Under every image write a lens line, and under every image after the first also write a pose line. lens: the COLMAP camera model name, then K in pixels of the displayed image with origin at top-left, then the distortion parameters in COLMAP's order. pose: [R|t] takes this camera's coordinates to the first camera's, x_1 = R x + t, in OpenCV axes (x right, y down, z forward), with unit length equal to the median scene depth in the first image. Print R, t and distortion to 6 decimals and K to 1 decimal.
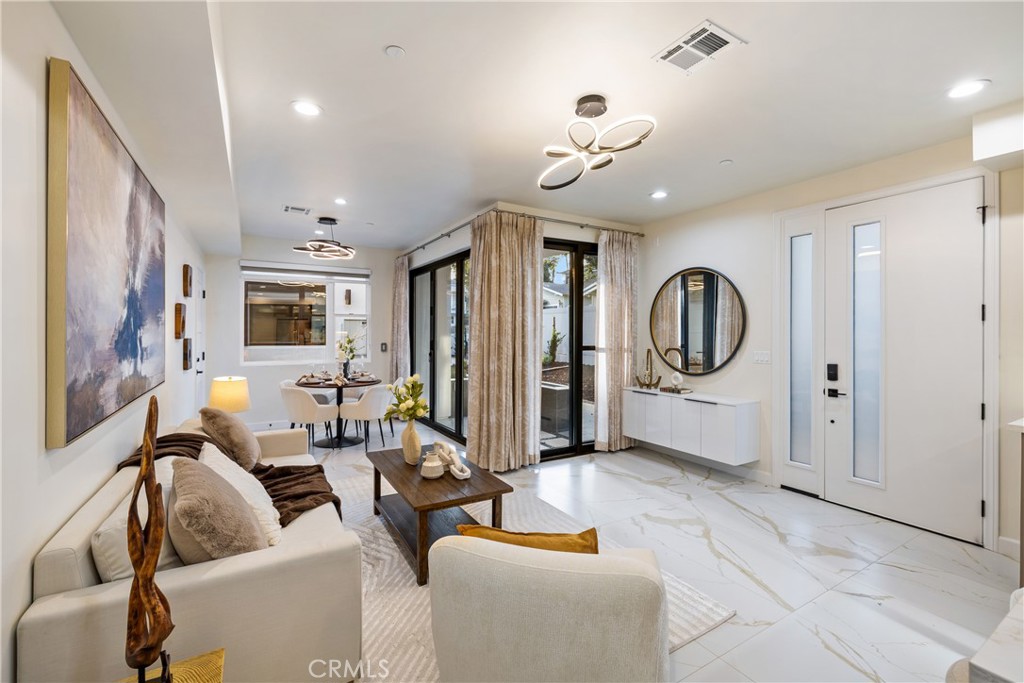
lens RADIAL K [[431.2, 0, 509.0], [0, 431.2, 335.2], [0, 0, 1]] dist [0.001900, 0.000236]
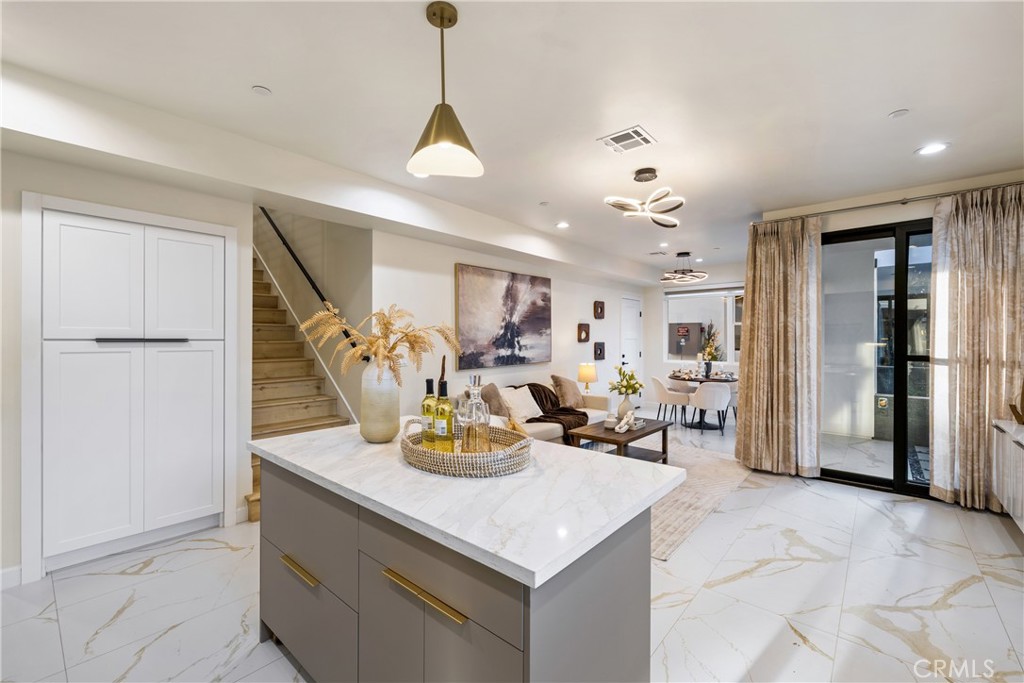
lens RADIAL K [[431.2, 0, 508.5], [0, 431.2, 340.3], [0, 0, 1]] dist [0.001900, 0.000236]
pose [[0.315517, 0.000530, -0.948920, 0.686211], [-0.005055, 0.999987, -0.001122, 0.002768], [0.948906, 0.005151, 0.315515, 0.073422]]
